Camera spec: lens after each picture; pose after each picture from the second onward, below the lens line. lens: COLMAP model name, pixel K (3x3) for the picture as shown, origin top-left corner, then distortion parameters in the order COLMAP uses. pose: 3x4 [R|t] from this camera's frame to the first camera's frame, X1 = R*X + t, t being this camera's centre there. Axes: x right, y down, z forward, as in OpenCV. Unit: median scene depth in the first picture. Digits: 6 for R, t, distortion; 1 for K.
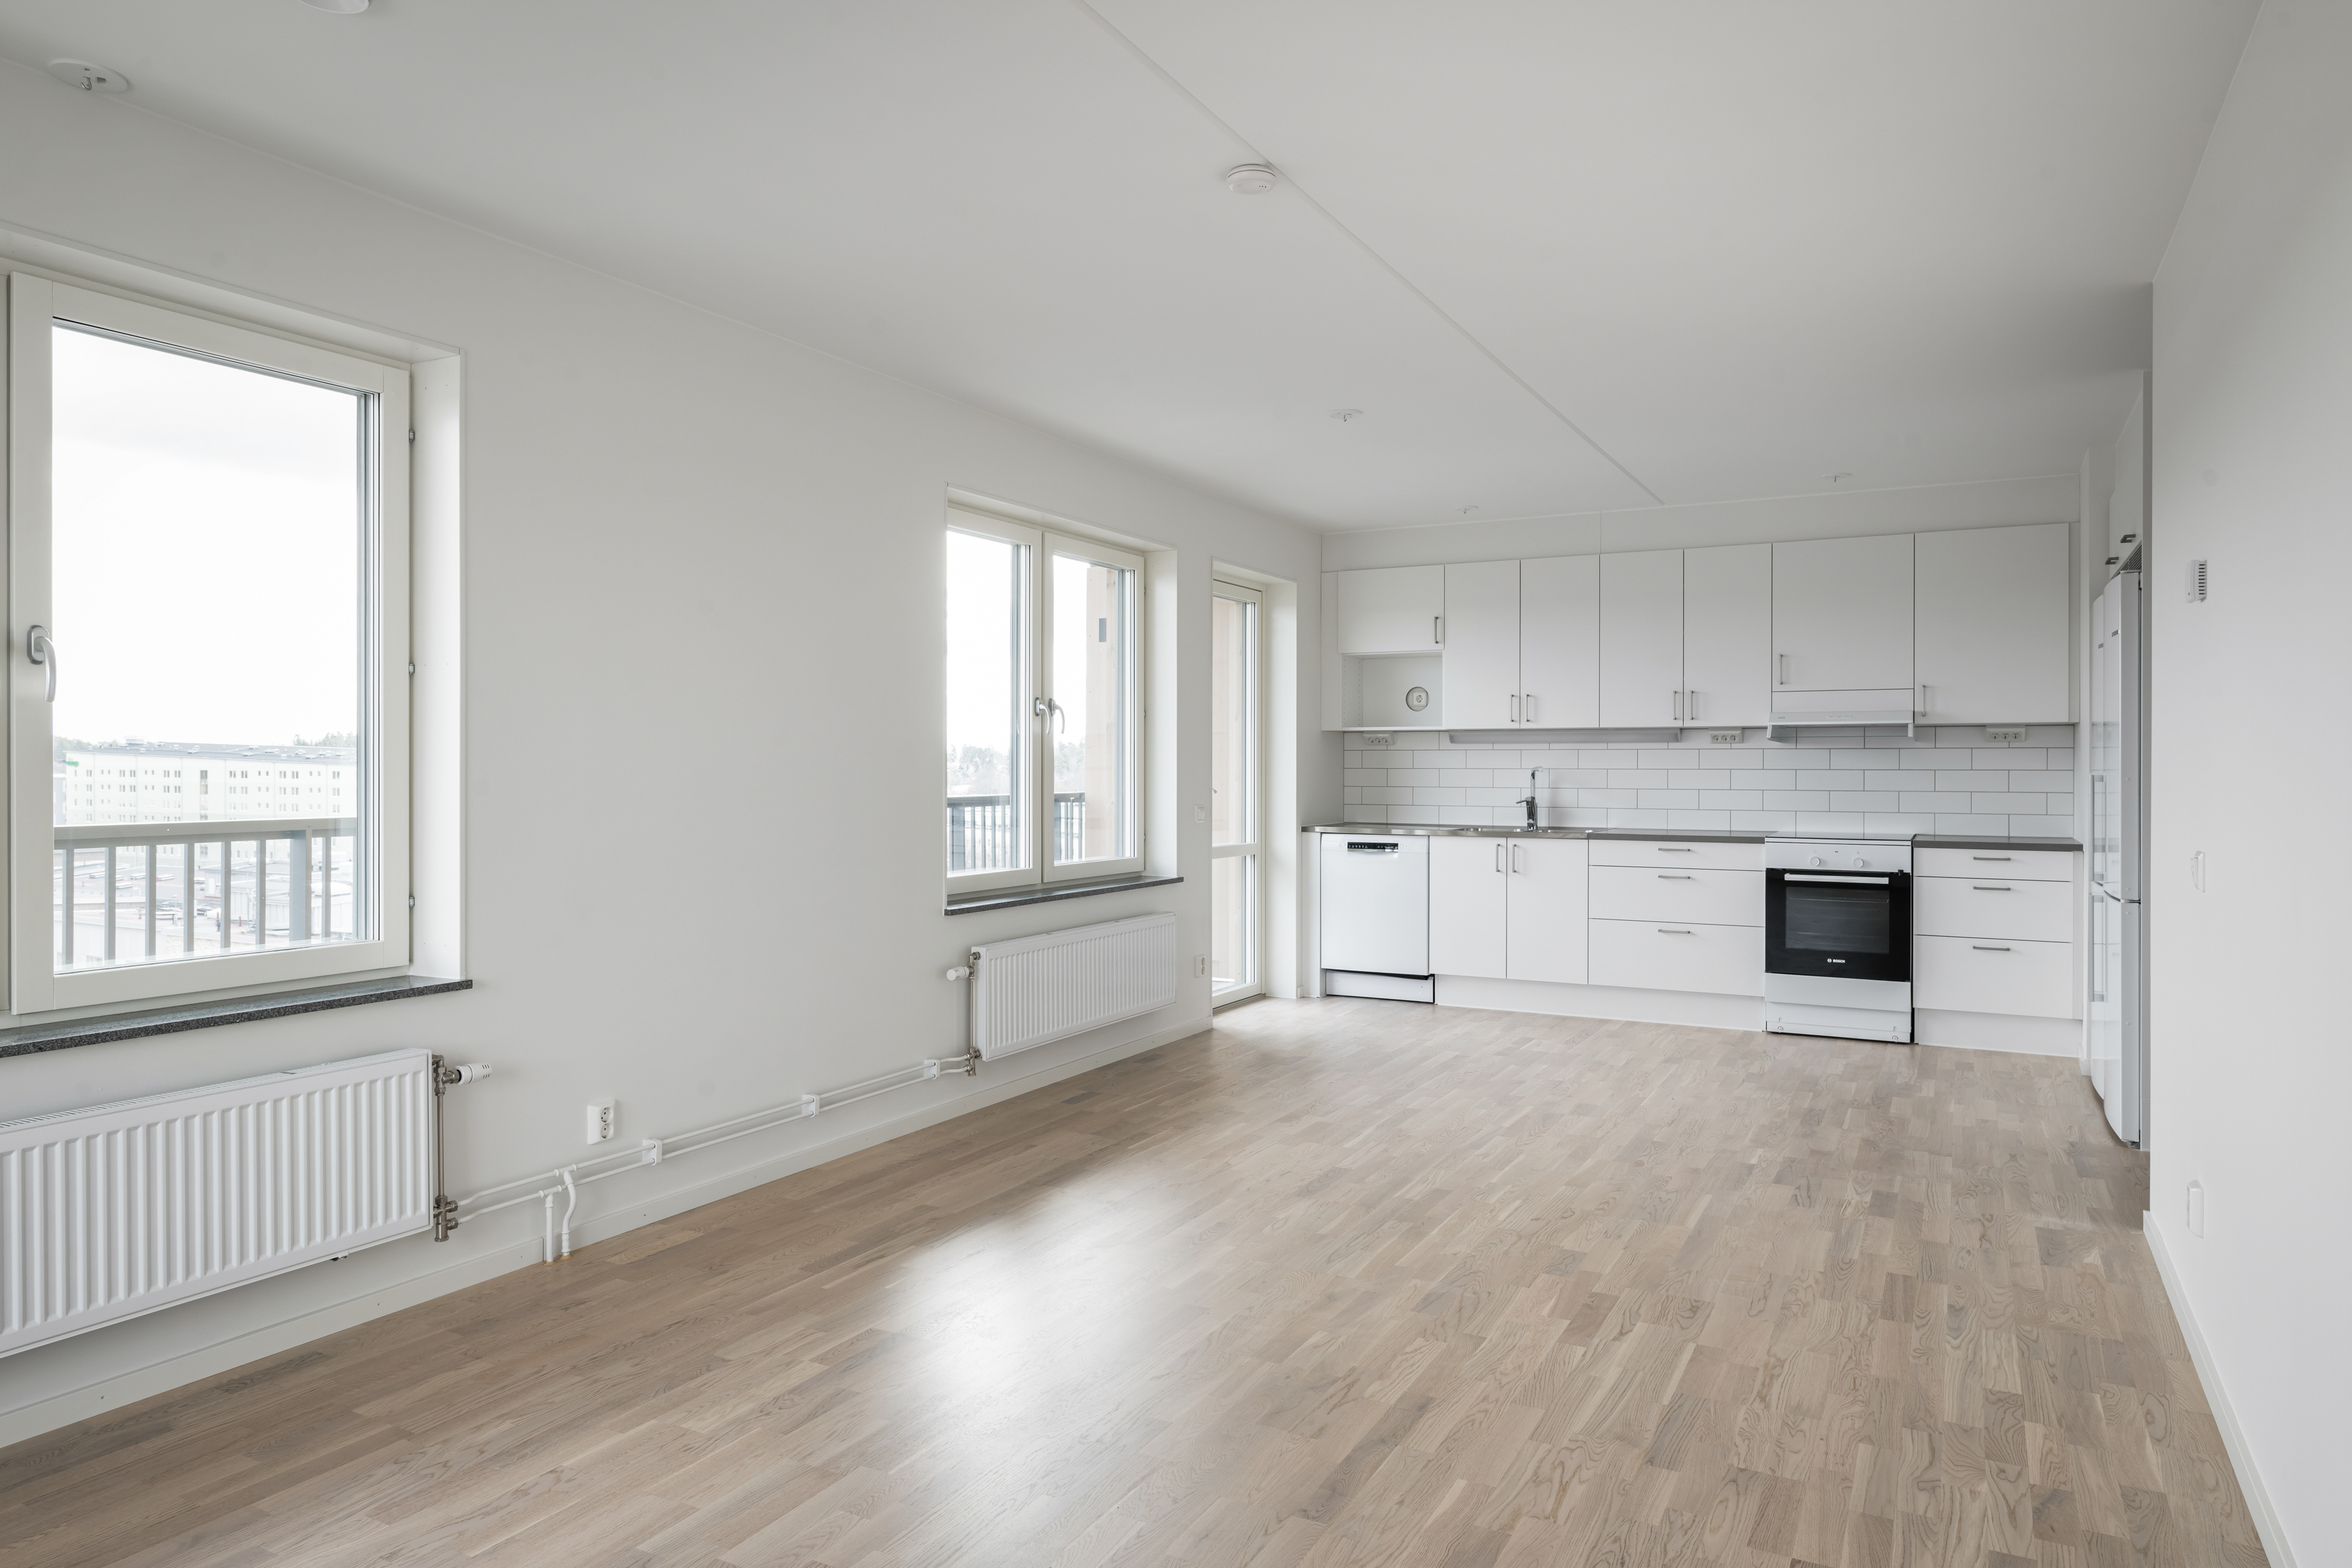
lens RADIAL K [[1487.8, 0, 1176.0], [0, 1487.8, 784.0], [0, 0, 1]] dist [0.003720, -0.000231]
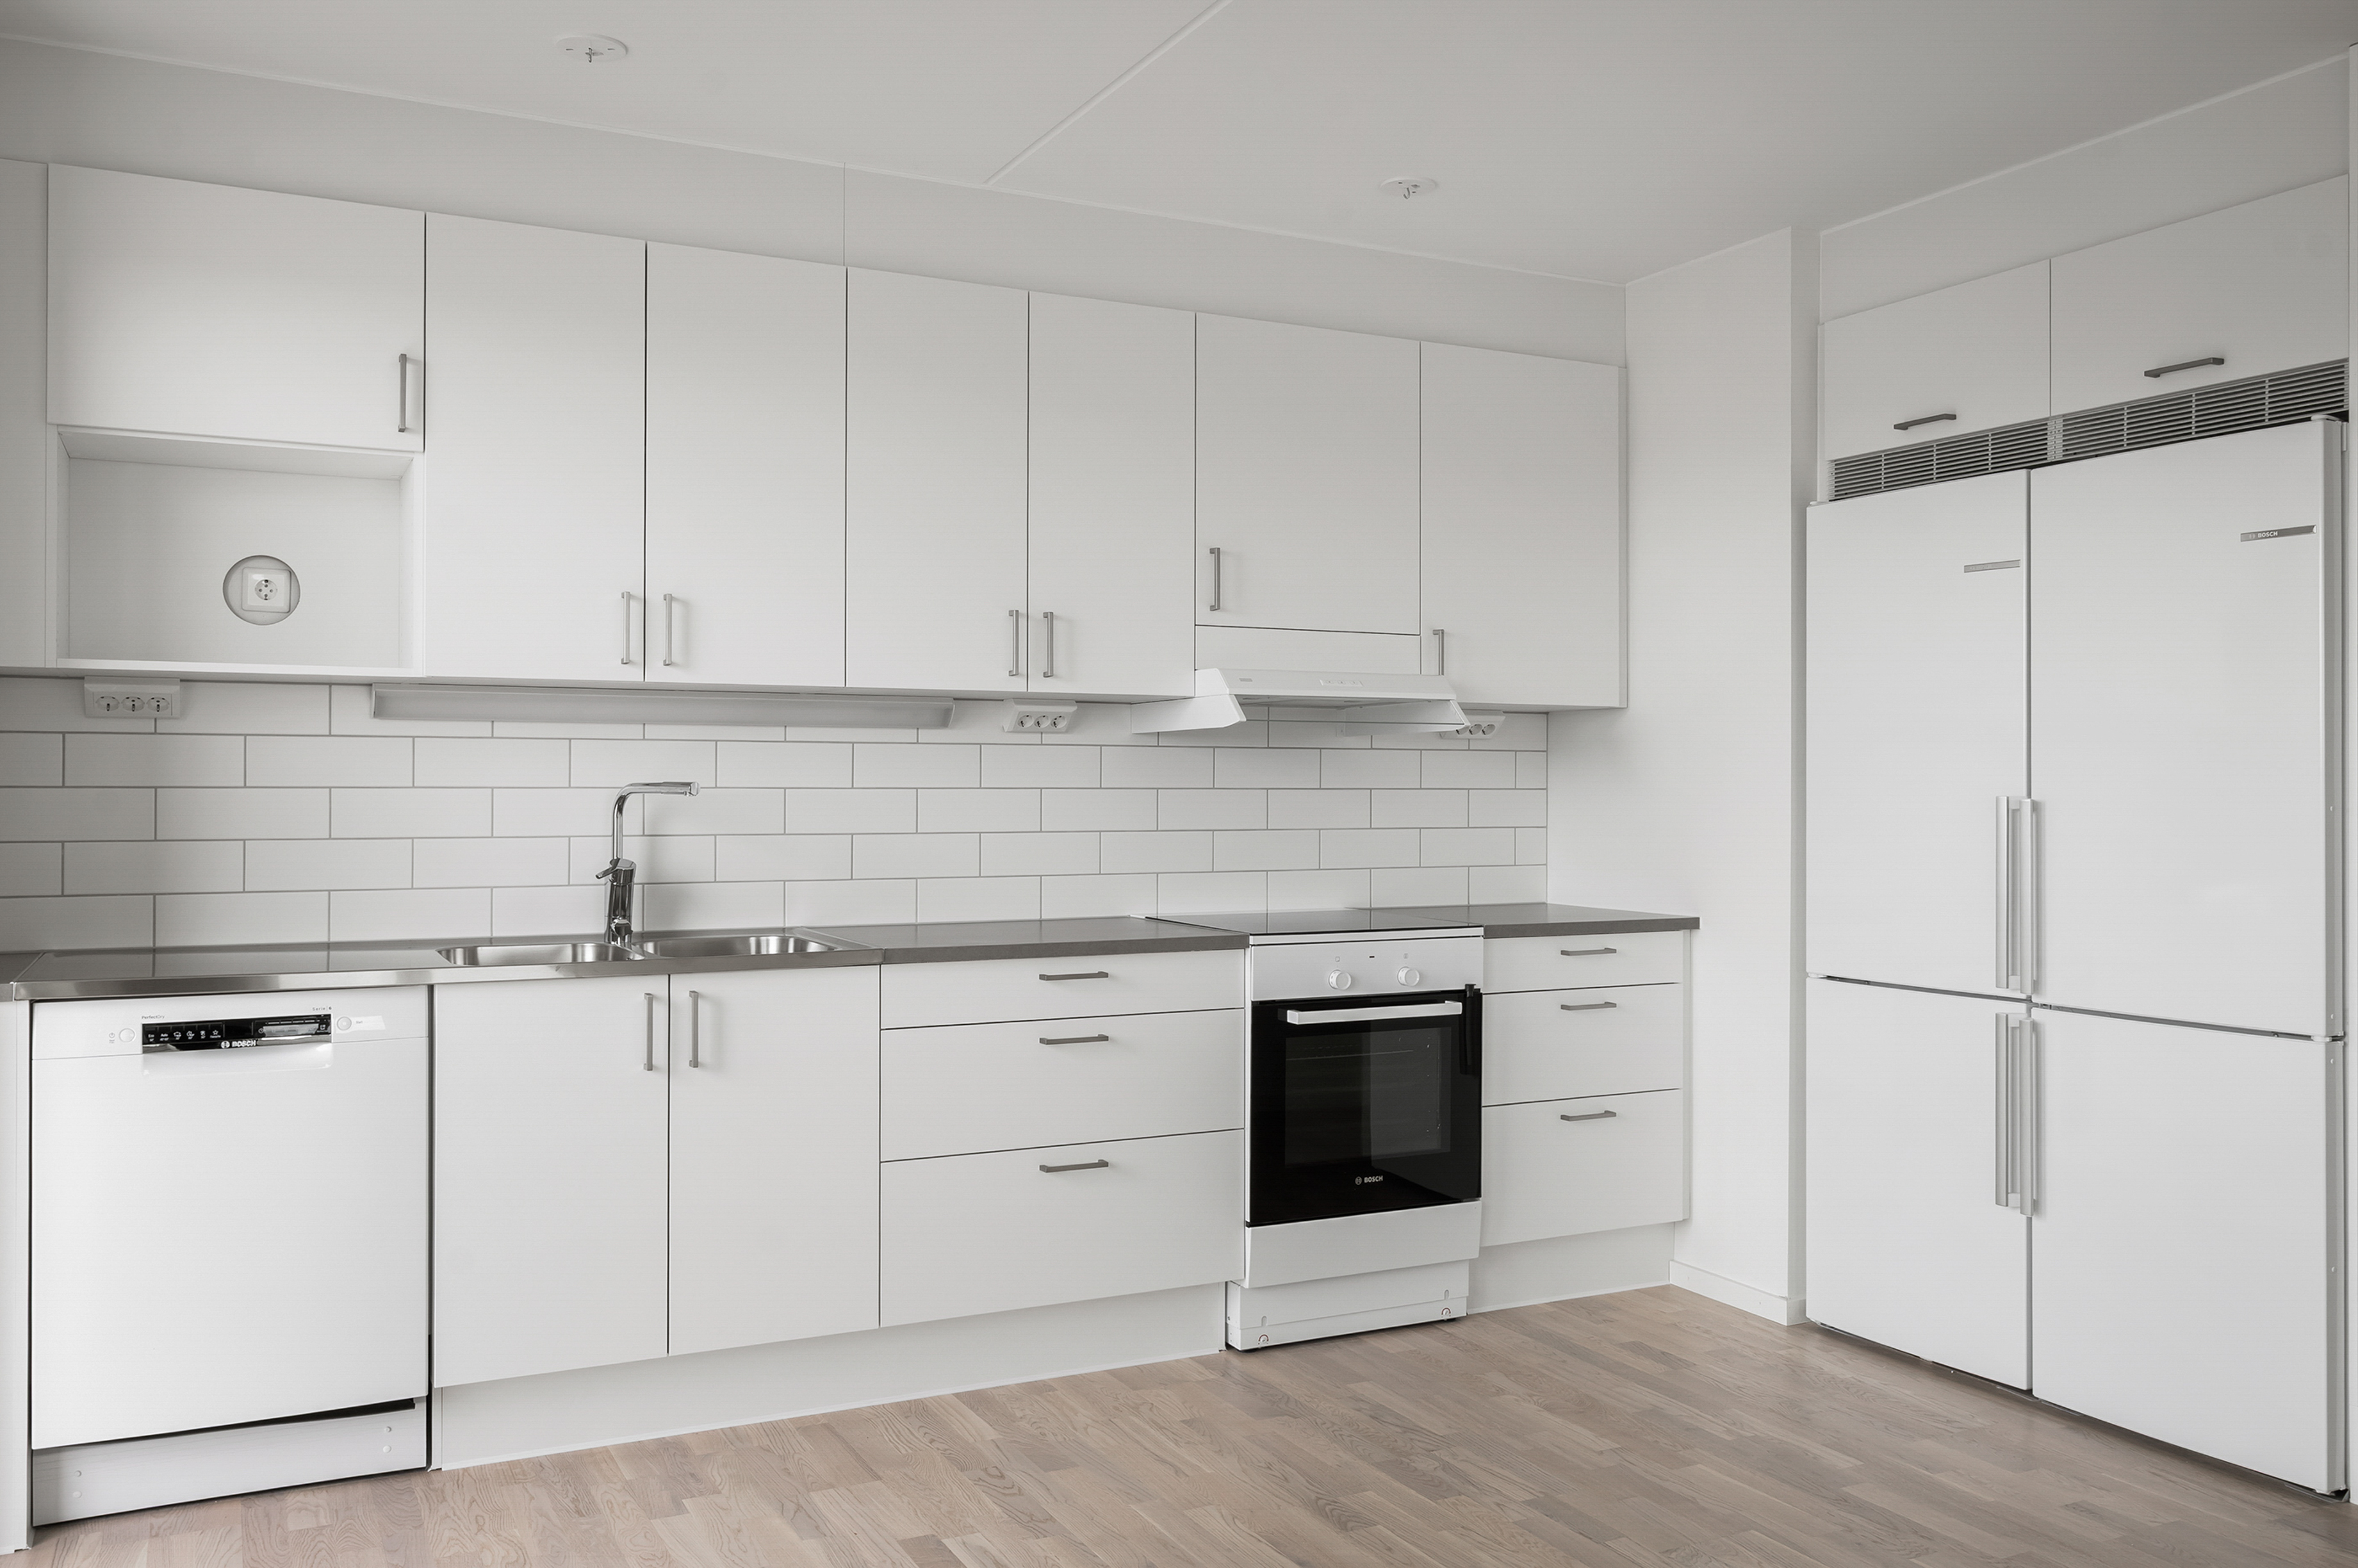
lens RADIAL K [[1929.5, 0, 1237.1], [0, 1929.5, 774.1], [0, 0, 1]] dist [0.005208, 0.000068]
pose [[0.552051, 0.003179, 0.833804, -0.102625], [0.008324, 0.999922, -0.009324, -0.008311], [-0.833769, 0.012088, 0.551981, 0.632101]]
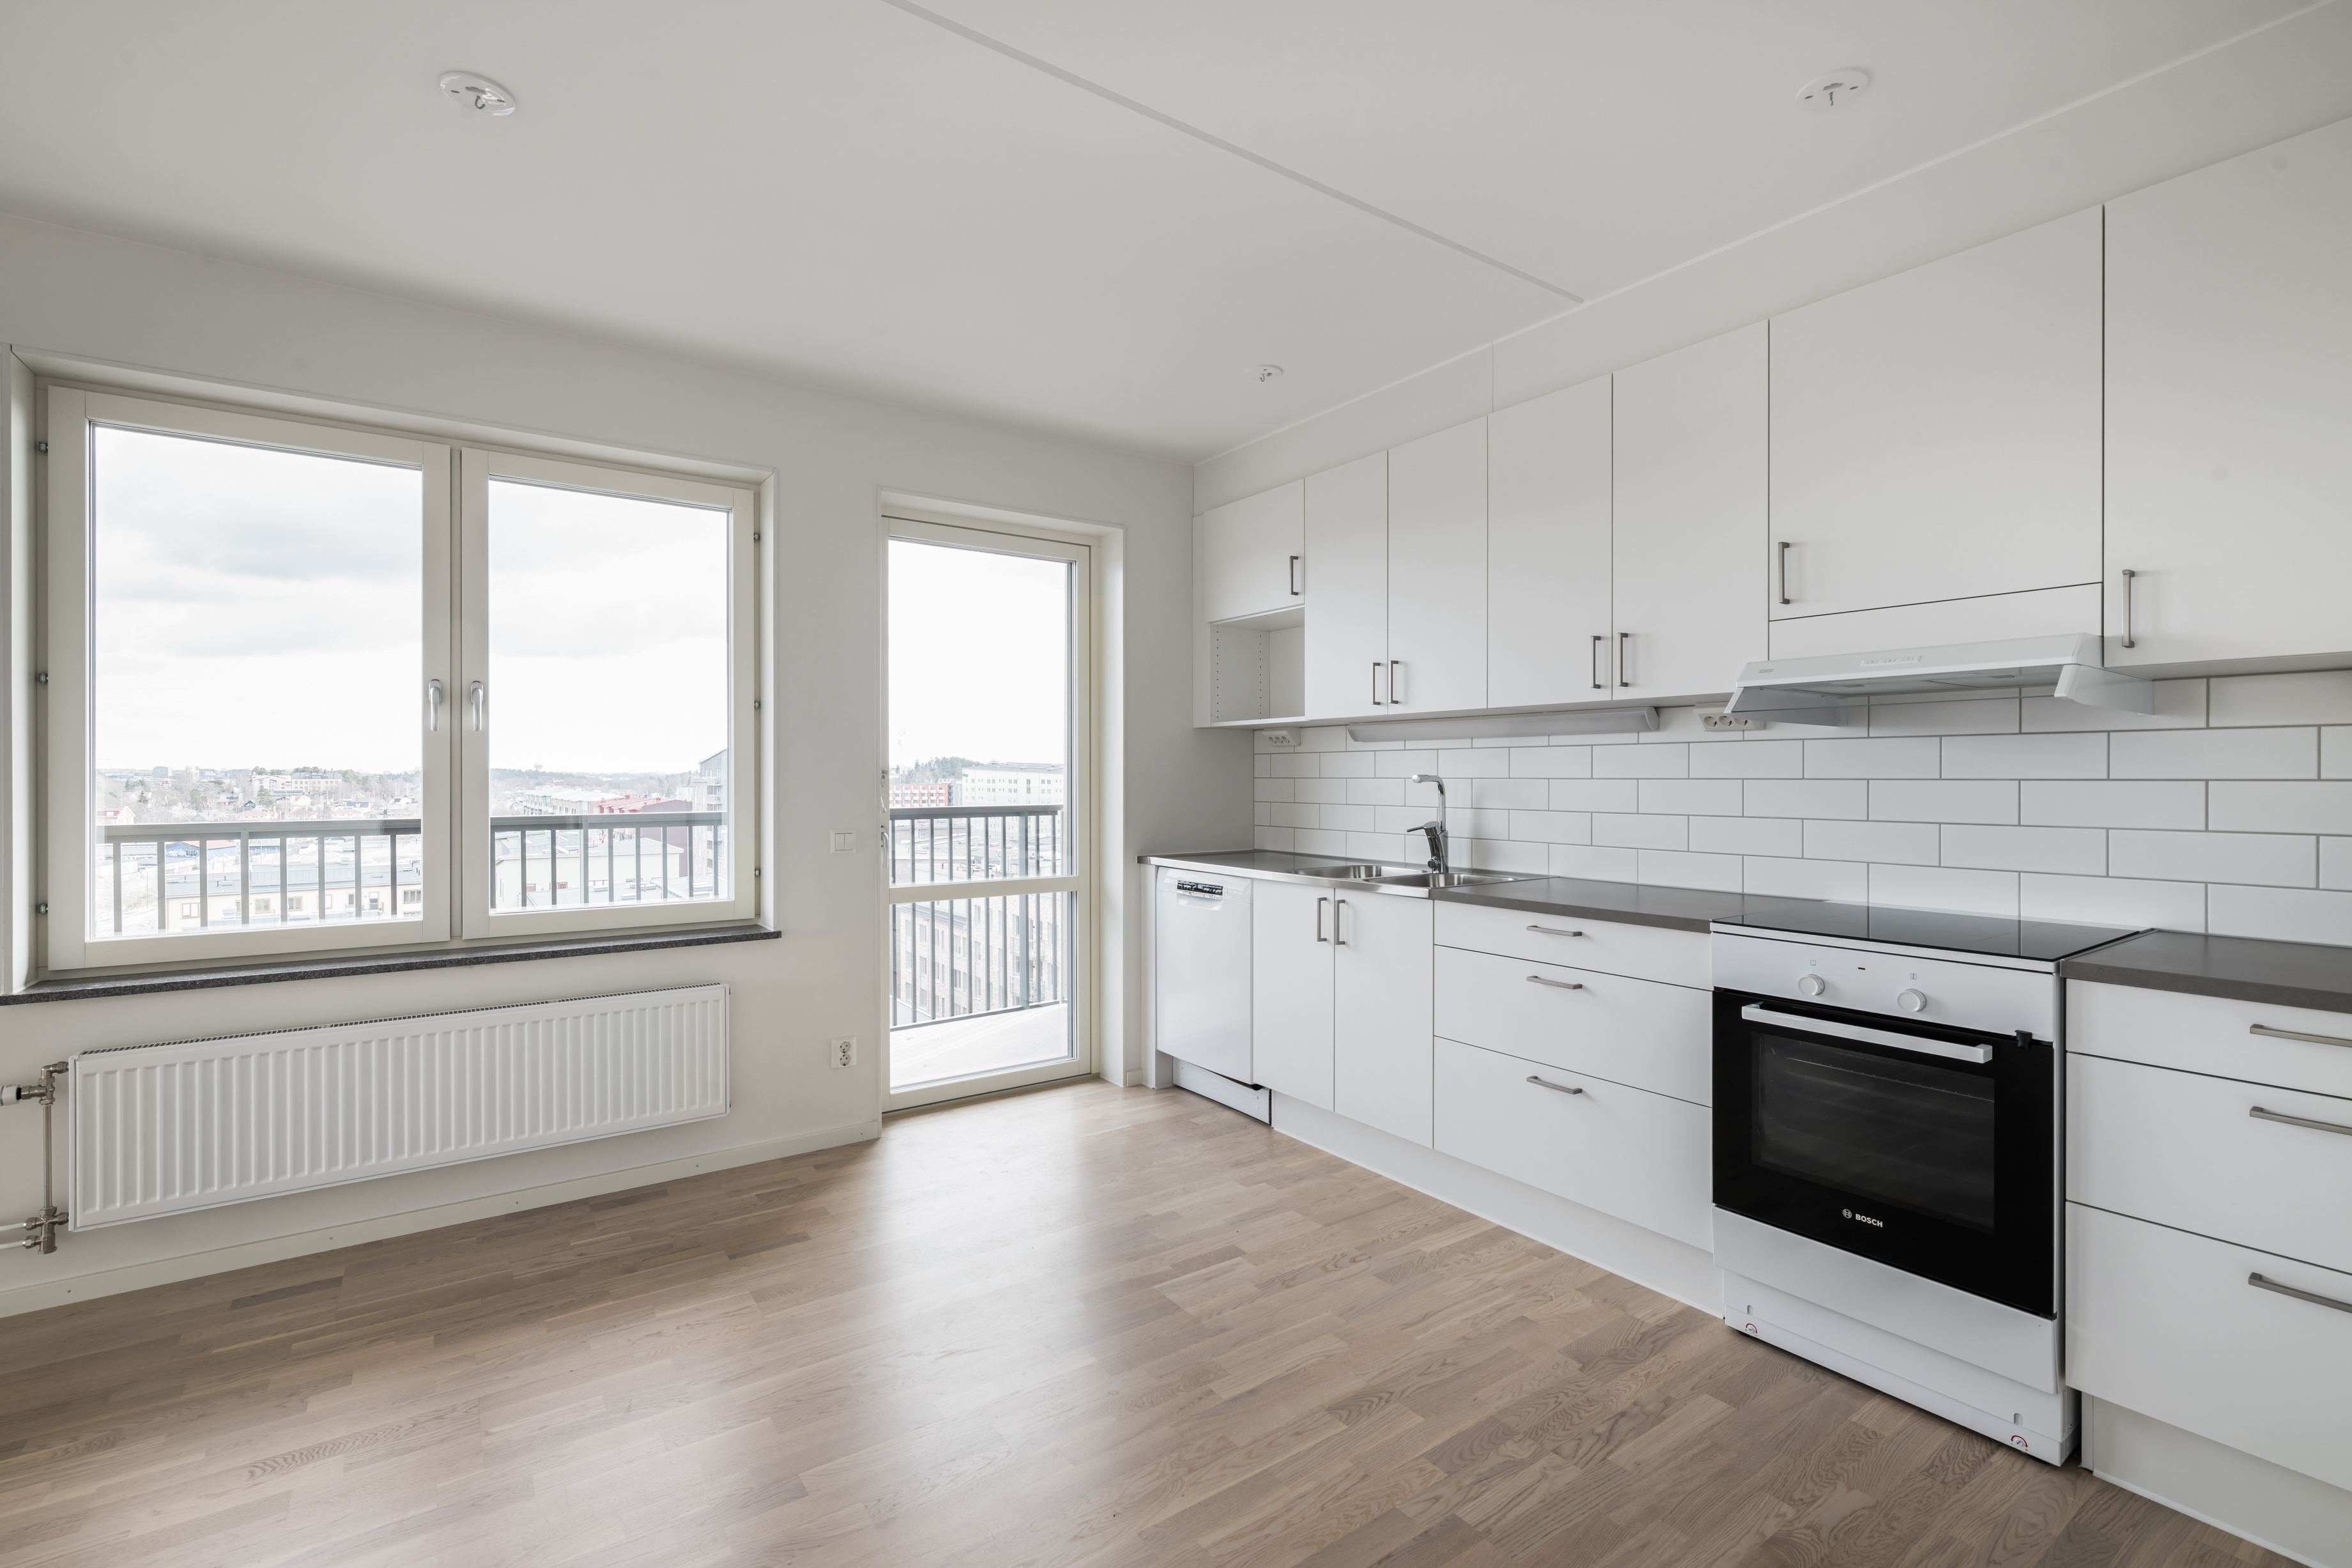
lens RADIAL K [[1064.8, 0, 1176.0], [0, 1064.8, 784.0], [0, 0, 1]] dist [0.002623, 0.000929]
pose [[0.893876, 0.000921, -0.448313, 0.372949], [-0.002835, 0.999990, -0.003599, -0.006149], [0.448305, 0.004488, 0.893869, 0.582241]]
